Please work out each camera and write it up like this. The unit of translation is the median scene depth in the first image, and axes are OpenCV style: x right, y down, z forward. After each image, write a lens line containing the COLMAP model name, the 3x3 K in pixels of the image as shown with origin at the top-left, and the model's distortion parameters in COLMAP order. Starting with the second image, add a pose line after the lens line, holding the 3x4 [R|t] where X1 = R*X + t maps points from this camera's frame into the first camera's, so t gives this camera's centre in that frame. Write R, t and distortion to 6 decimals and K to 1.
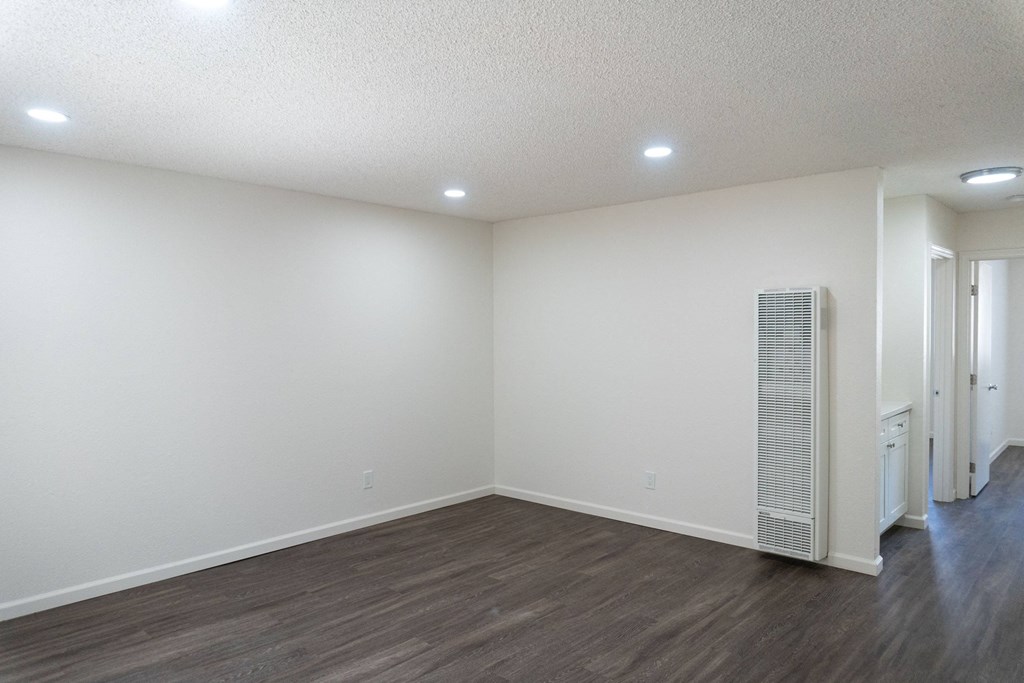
lens RADIAL K [[688.1, 0, 512.0], [0, 688.1, 341.5], [0, 0, 1]] dist [-0.006970, -0.002252]
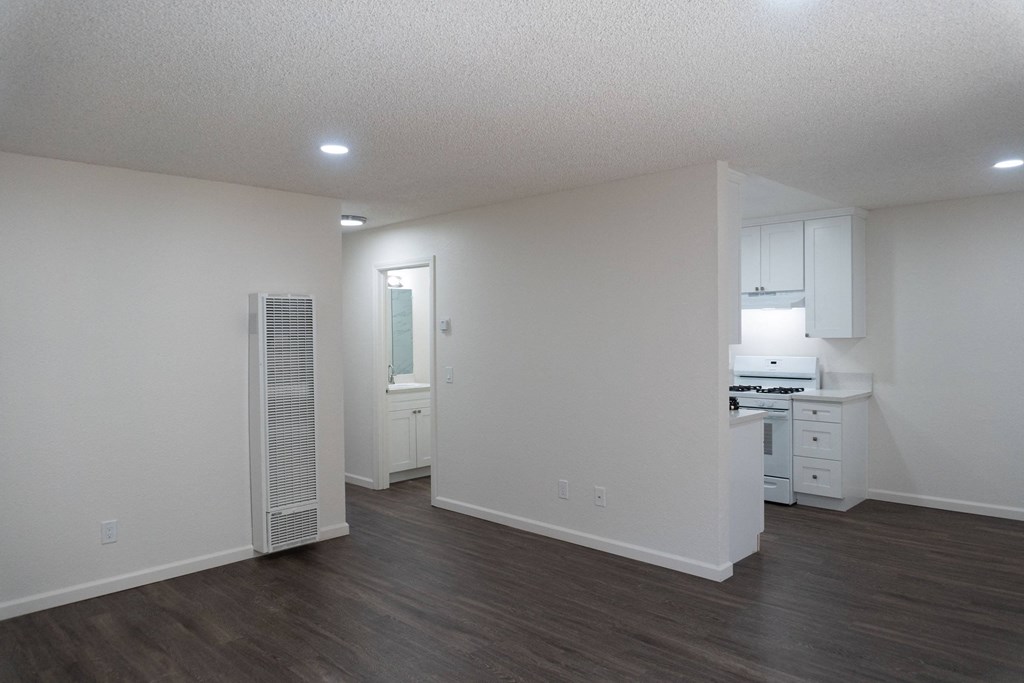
lens RADIAL K [[688.1, 0, 512.0], [0, 688.1, 341.5], [0, 0, 1]] dist [-0.006970, -0.002252]
pose [[0.050510, -0.012780, 0.998642, -0.638187], [0.035455, 0.999311, 0.010995, -0.004013], [-0.998094, 0.034851, 0.050928, 0.600630]]
